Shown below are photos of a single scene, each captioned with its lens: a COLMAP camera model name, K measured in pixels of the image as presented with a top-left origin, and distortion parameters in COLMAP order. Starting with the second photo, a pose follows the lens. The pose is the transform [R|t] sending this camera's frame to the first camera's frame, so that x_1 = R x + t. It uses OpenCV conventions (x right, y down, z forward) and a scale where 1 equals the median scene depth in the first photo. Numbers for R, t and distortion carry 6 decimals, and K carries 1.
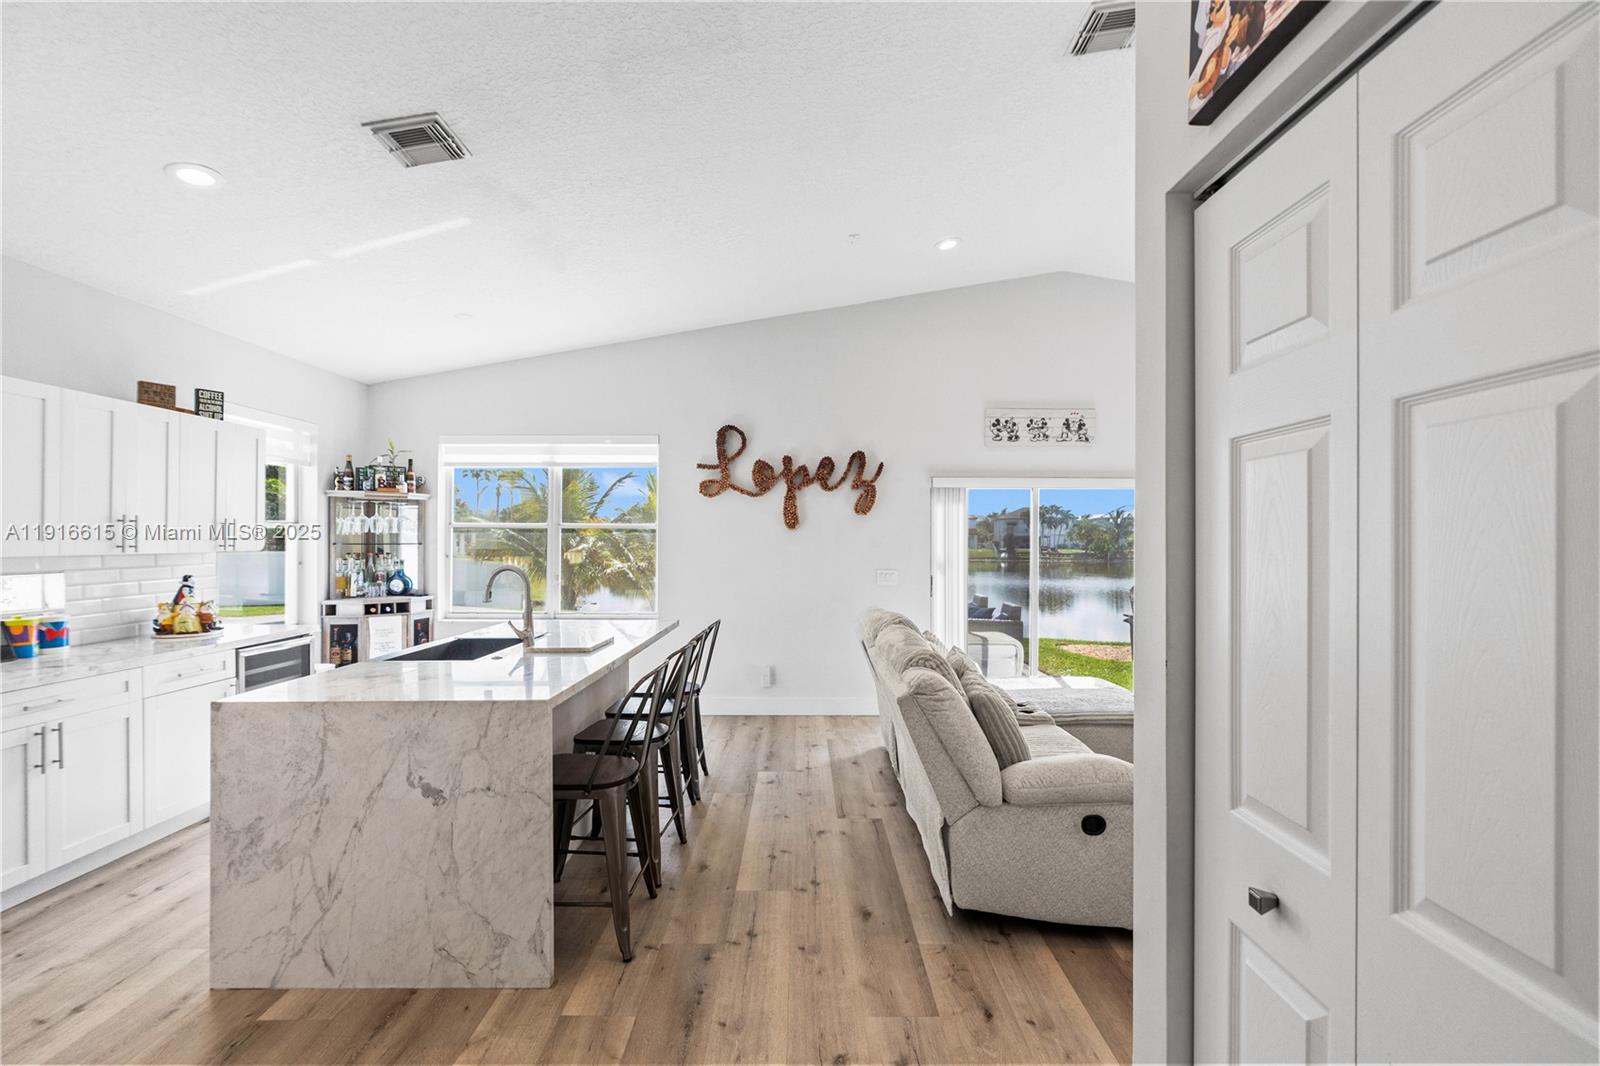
lens RADIAL K [[706.0, 0, 799.1], [0, 706.0, 539.8], [0, 0, 1]] dist [-0.012235, 0.004974]
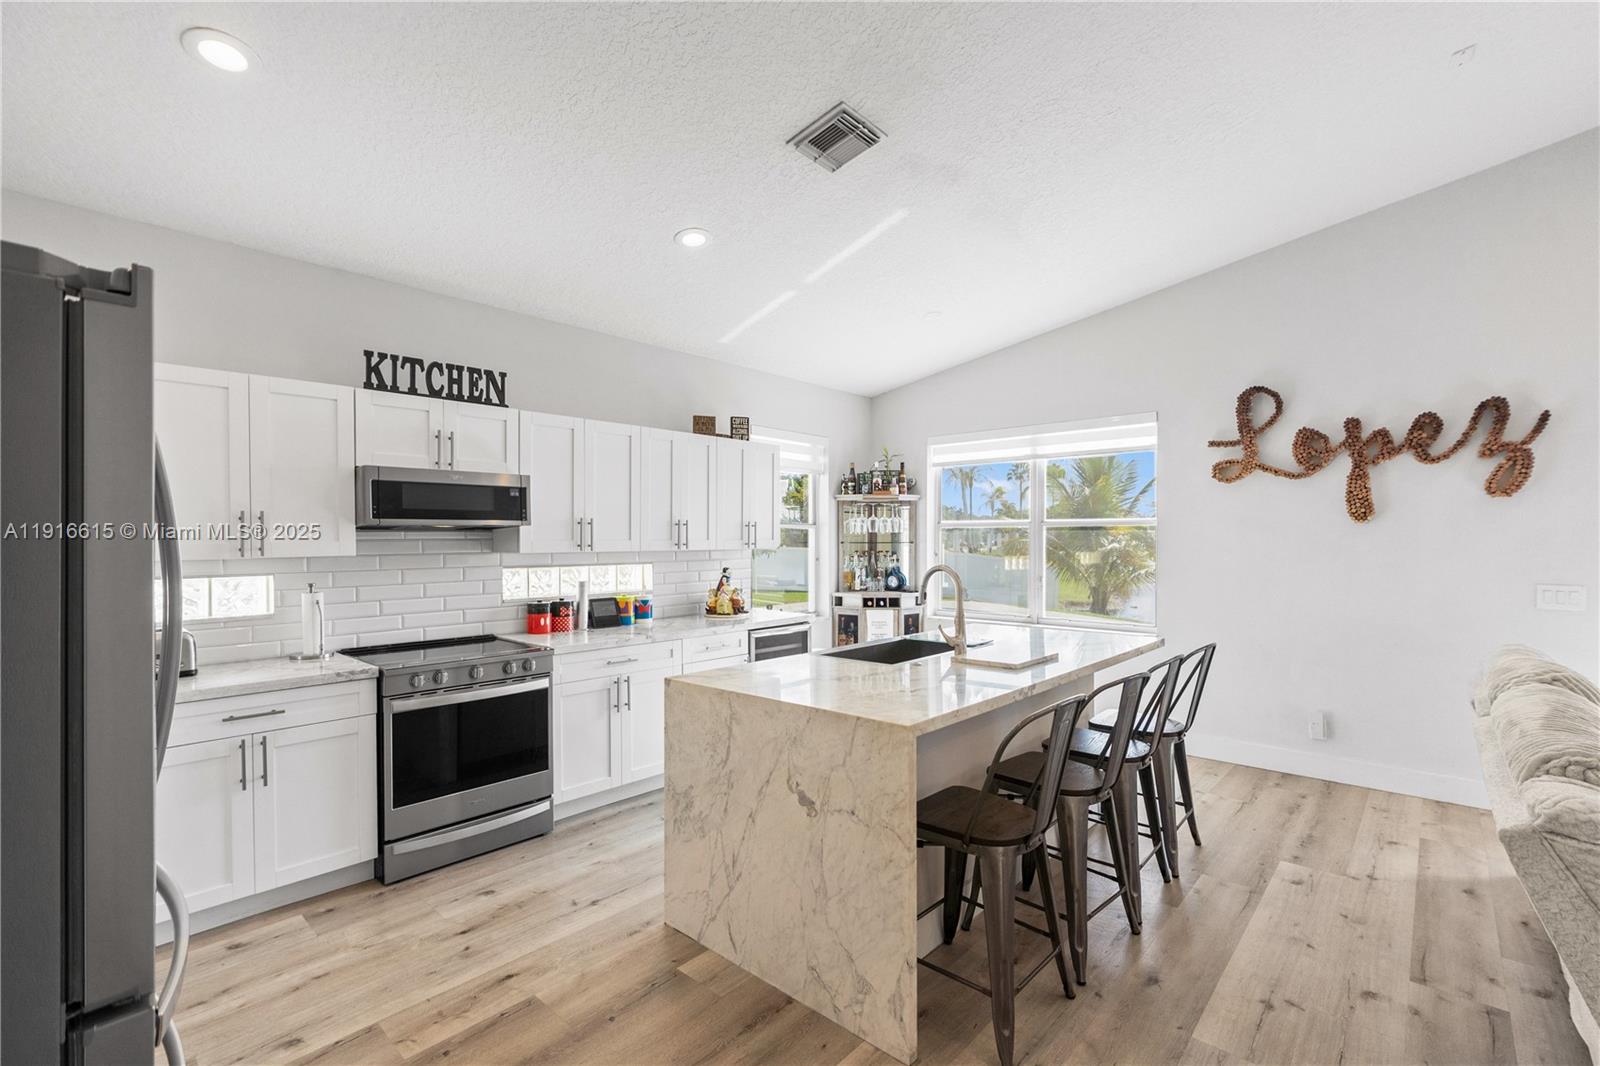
lens RADIAL K [[706.0, 0, 799.1], [0, 706.0, 539.8], [0, 0, 1]] dist [-0.012235, 0.004974]
pose [[0.740060, -0.002451, -0.672536, 0.059194], [0.003603, 0.999993, 0.000321, 0.000959], [0.672531, -0.002661, 0.740064, 0.141809]]
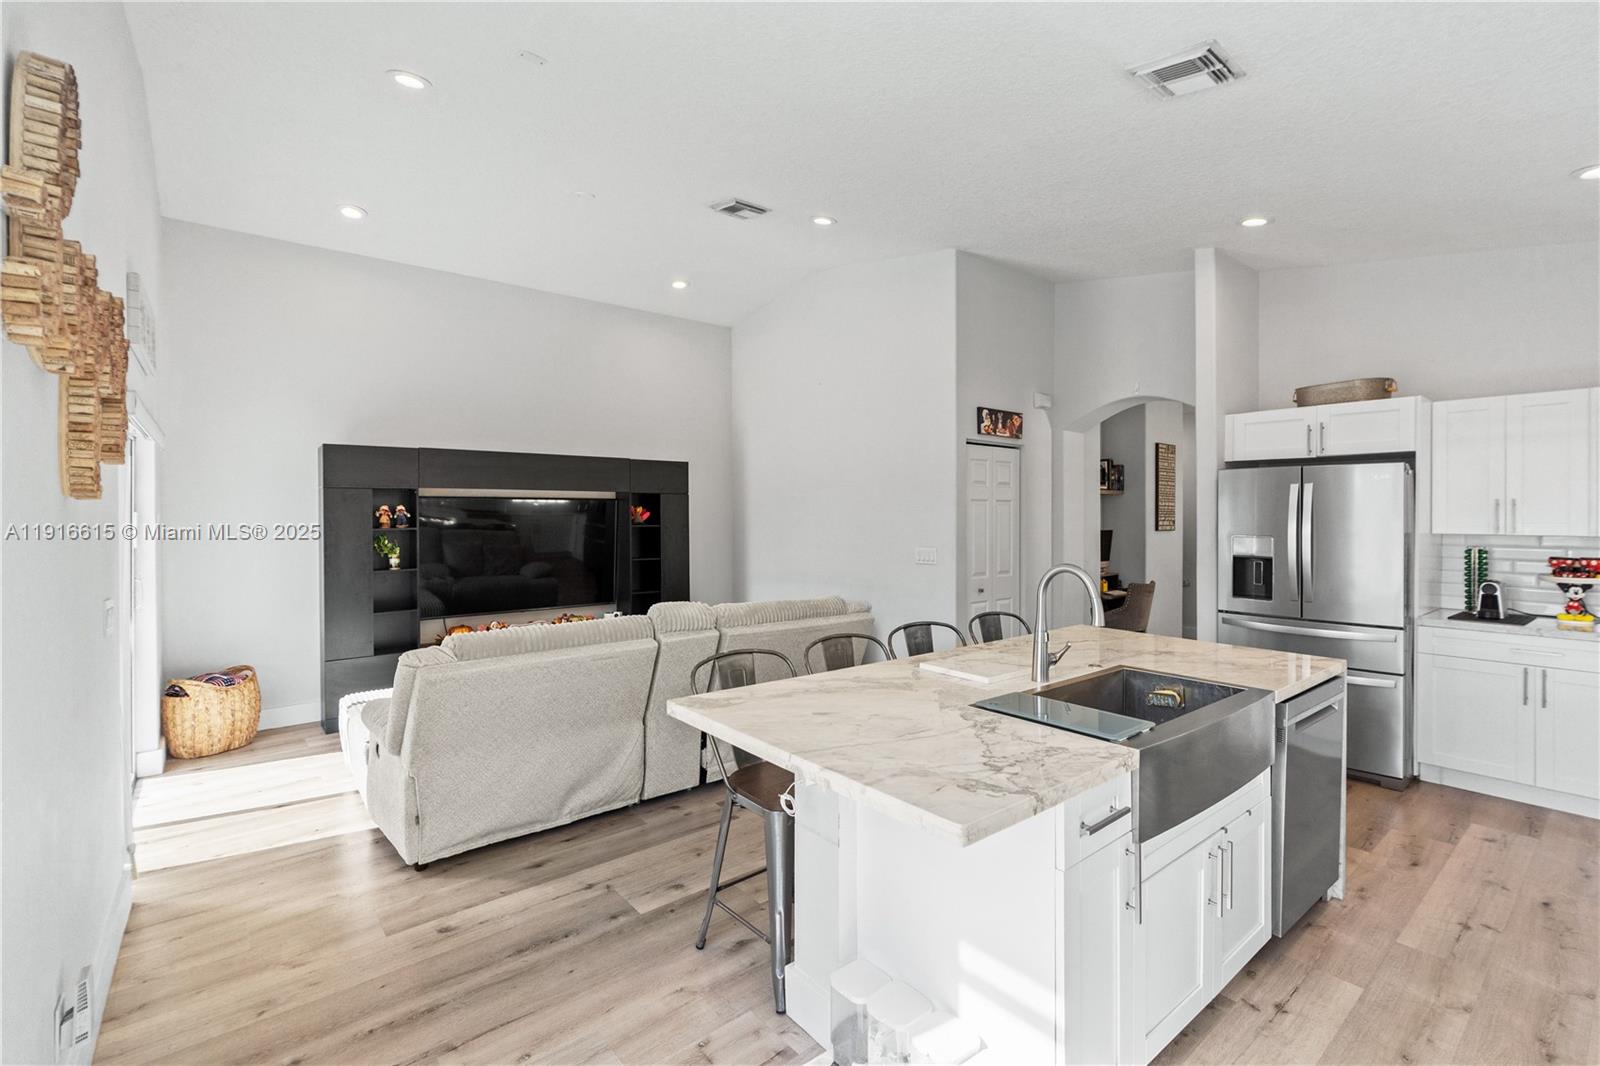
lens RADIAL K [[706.0, 0, 799.1], [0, 706.0, 539.8], [0, 0, 1]] dist [-0.012235, 0.004974]
pose [[-0.632027, -0.024439, 0.774561, -0.587041], [0.001326, 0.999467, 0.032617, -0.006949], [-0.774945, 0.021642, -0.631657, 1.246744]]
